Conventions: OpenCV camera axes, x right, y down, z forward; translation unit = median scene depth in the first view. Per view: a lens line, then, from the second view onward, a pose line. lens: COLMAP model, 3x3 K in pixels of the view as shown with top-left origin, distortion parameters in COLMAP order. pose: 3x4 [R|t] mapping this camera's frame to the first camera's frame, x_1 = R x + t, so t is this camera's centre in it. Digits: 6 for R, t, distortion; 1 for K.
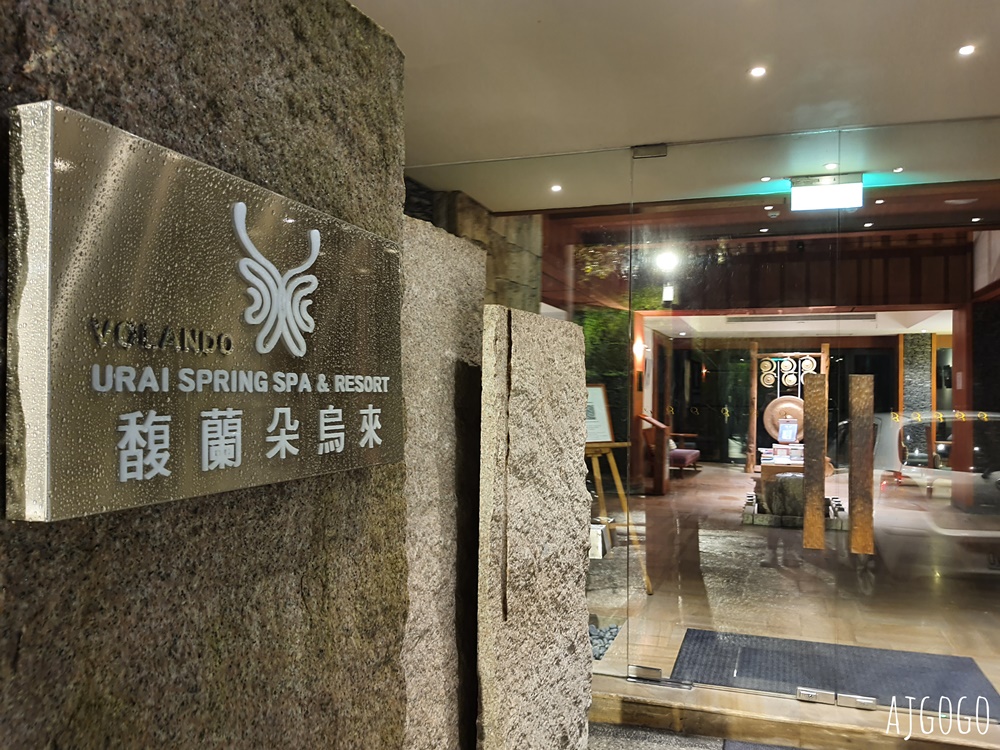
lens RADIAL K [[793.9, 0, 498.1], [0, 793.9, 382.4], [0, 0, 1]] dist [0.061833, -0.118204]
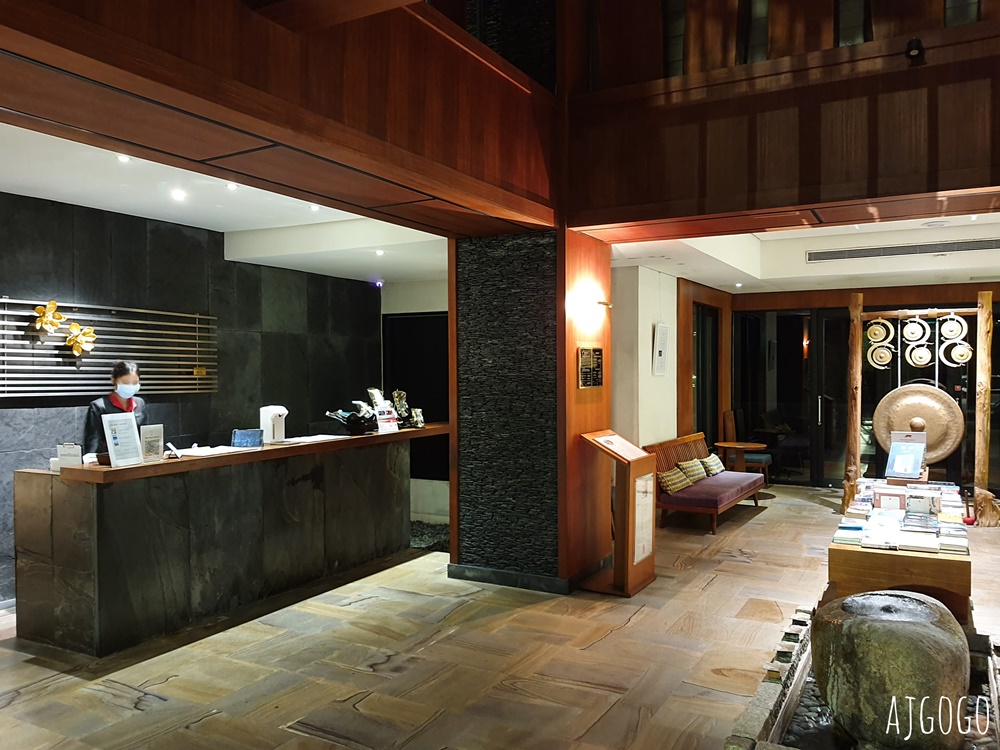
lens RADIAL K [[793.9, 0, 492.0], [0, 793.9, 376.3], [0, 0, 1]] dist [0.061833, -0.118204]
pose [[0.985376, -0.012304, -0.169949, 0.158246], [0.015893, 0.999678, 0.019772, -0.004957], [0.169651, -0.022184, 0.985254, 0.374986]]
